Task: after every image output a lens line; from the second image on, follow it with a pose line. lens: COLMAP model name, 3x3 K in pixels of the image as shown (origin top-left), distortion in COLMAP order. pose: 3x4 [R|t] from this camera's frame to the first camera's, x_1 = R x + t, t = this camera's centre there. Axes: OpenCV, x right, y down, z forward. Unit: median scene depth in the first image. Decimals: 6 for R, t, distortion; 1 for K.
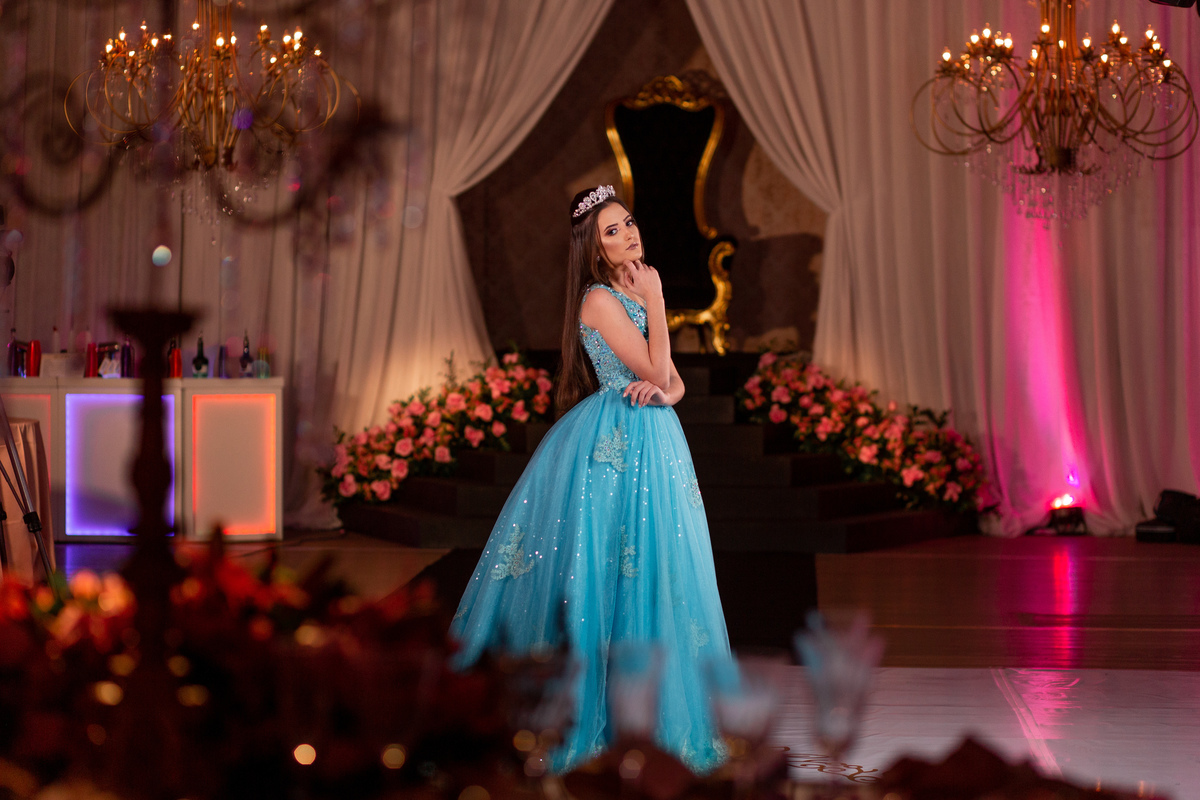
lens RADIAL K [[3061.9, 0, 600.0], [0, 3061.9, 400.0], [0, 0, 1]] dist [-0.007324, -0.912749]
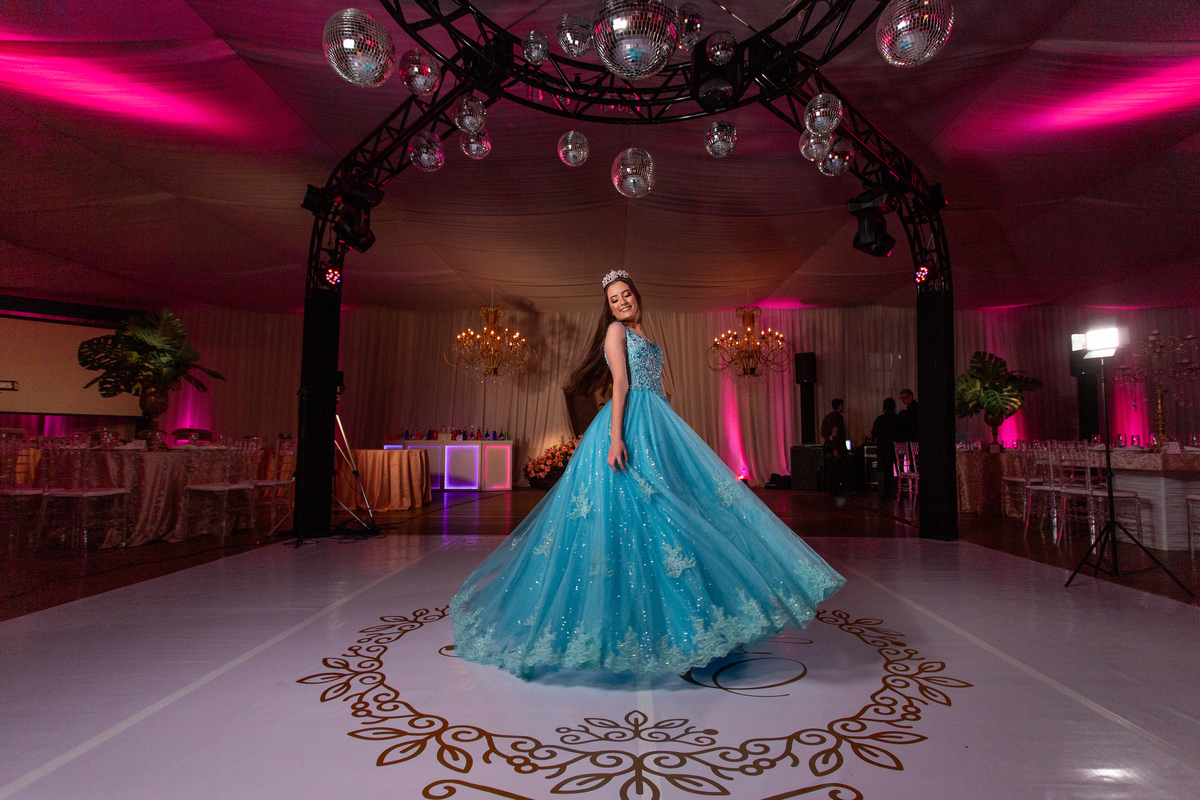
lens RADIAL K [[599.0, 0, 613.1], [0, 599.0, 401.8], [0, 0, 1]] dist [-0.001974, 0.000112]
pose [[0.998895, 0.000952, 0.046996, -0.024369], [0.003859, 0.994757, -0.102190, 0.016810], [-0.046847, 0.102258, 0.993654, 0.333327]]
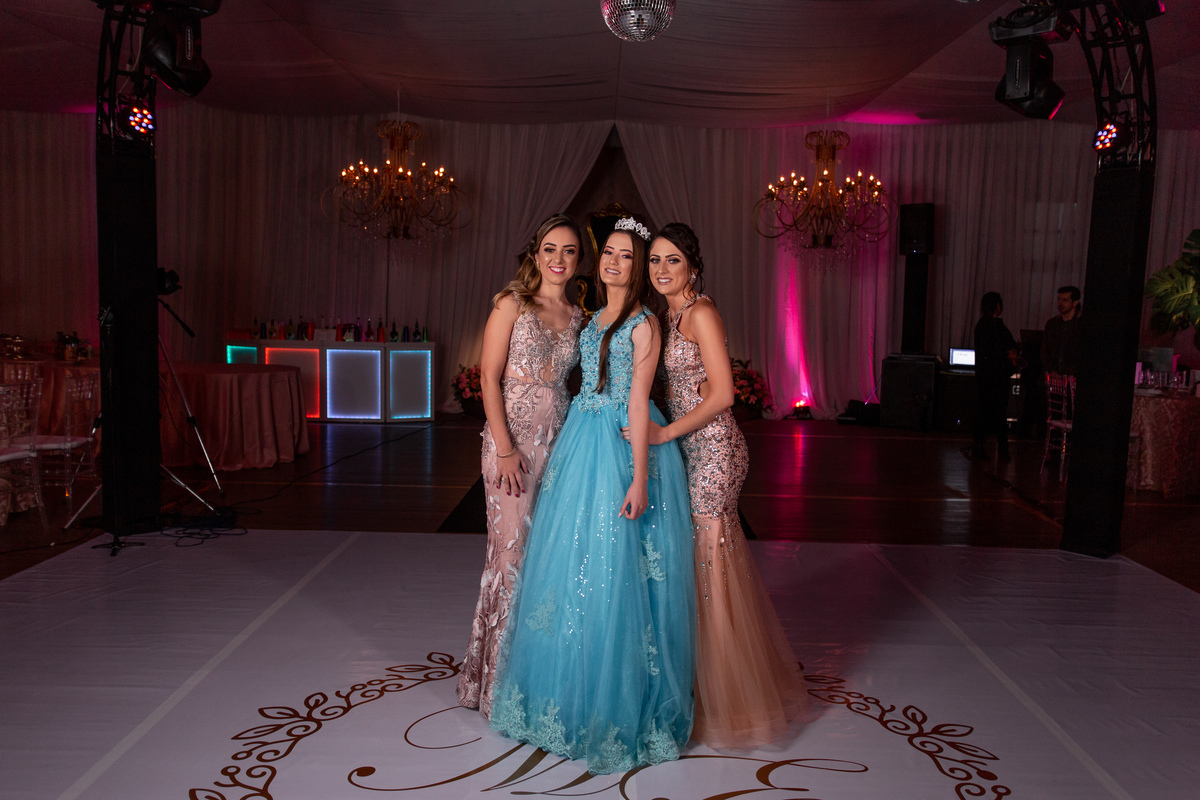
lens RADIAL K [[995.2, 0, 600.0], [0, 995.2, 400.0], [0, 0, 1]] dist [0.014694, -0.005013]
pose [[0.998673, 0.011227, 0.050258, -0.025141], [-0.014687, 0.997507, 0.069019, -0.015774], [-0.049358, -0.069666, 0.996349, 0.314537]]
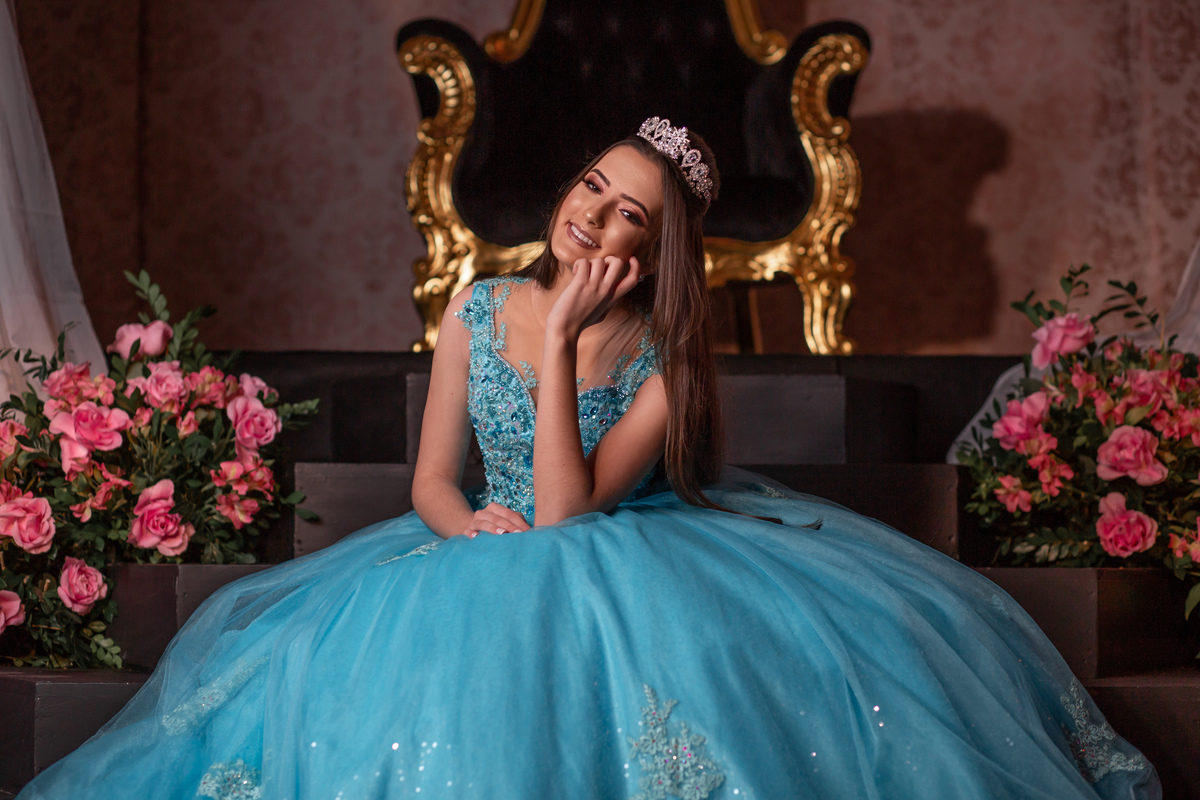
lens RADIAL K [[3061.9, 0, 600.0], [0, 3061.9, 400.0], [0, 0, 1]] dist [-0.007324, -0.912749]
pose [[0.998498, 0.002649, 0.054722, -0.002559], [0.001827, 0.996665, -0.081581, 0.015138], [-0.054756, 0.081559, 0.995163, 0.731082]]
